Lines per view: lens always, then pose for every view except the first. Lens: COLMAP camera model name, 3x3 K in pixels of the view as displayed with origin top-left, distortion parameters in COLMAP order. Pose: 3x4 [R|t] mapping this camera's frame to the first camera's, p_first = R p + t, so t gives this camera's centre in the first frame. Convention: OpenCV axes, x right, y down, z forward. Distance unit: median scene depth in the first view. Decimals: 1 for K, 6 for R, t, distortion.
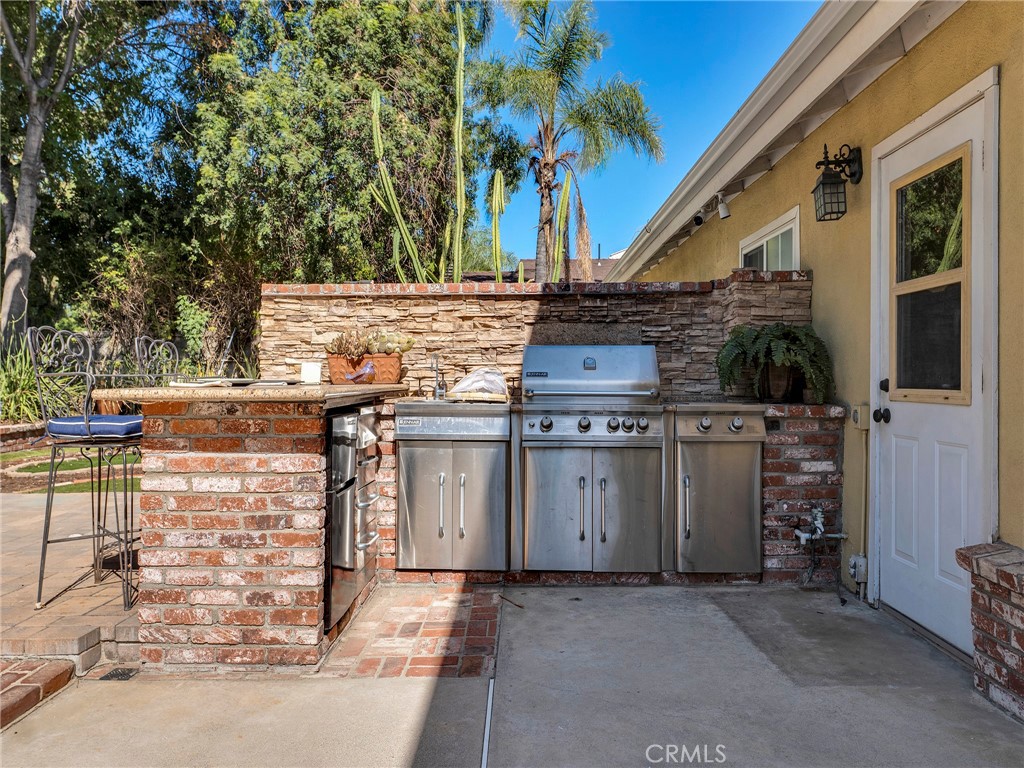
lens RADIAL K [[463.2, 0, 512.1], [0, 463.2, 378.4], [0, 0, 1]] dist [0.002720, 0.000140]
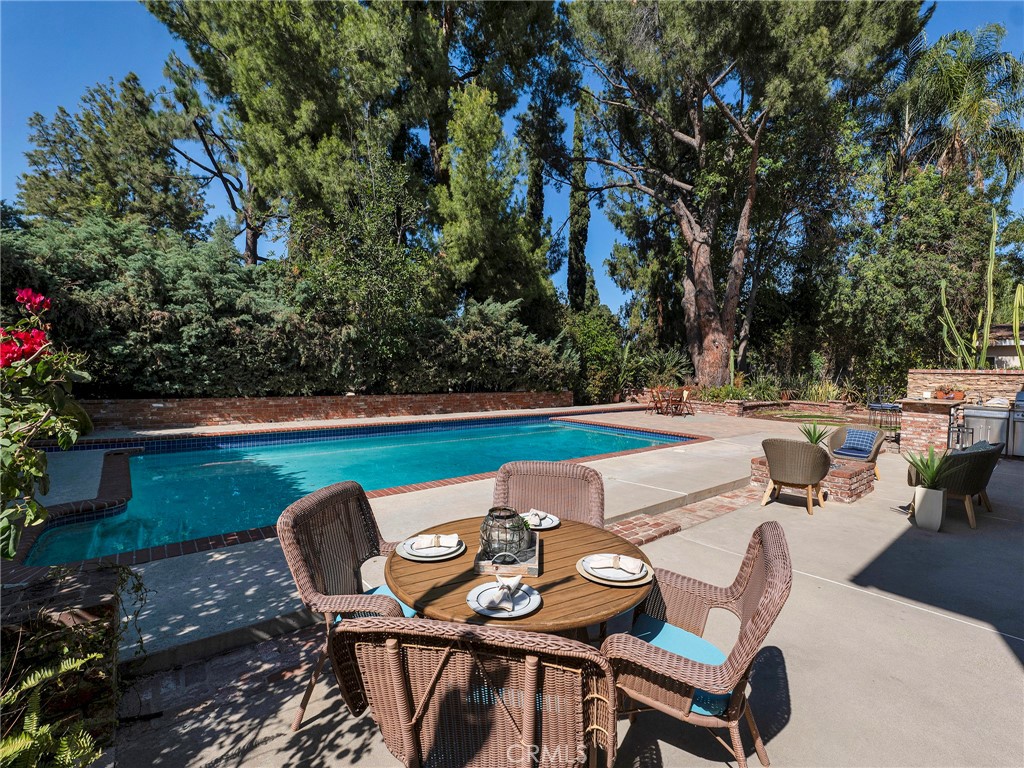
lens RADIAL K [[463.2, 0, 512.1], [0, 463.2, 378.4], [0, 0, 1]] dist [0.002720, 0.000140]
pose [[0.625132, 0.030772, -0.779912, 0.329582], [-0.012529, 0.999489, 0.029394, -0.199698], [0.780419, -0.008603, 0.625198, -3.605388]]
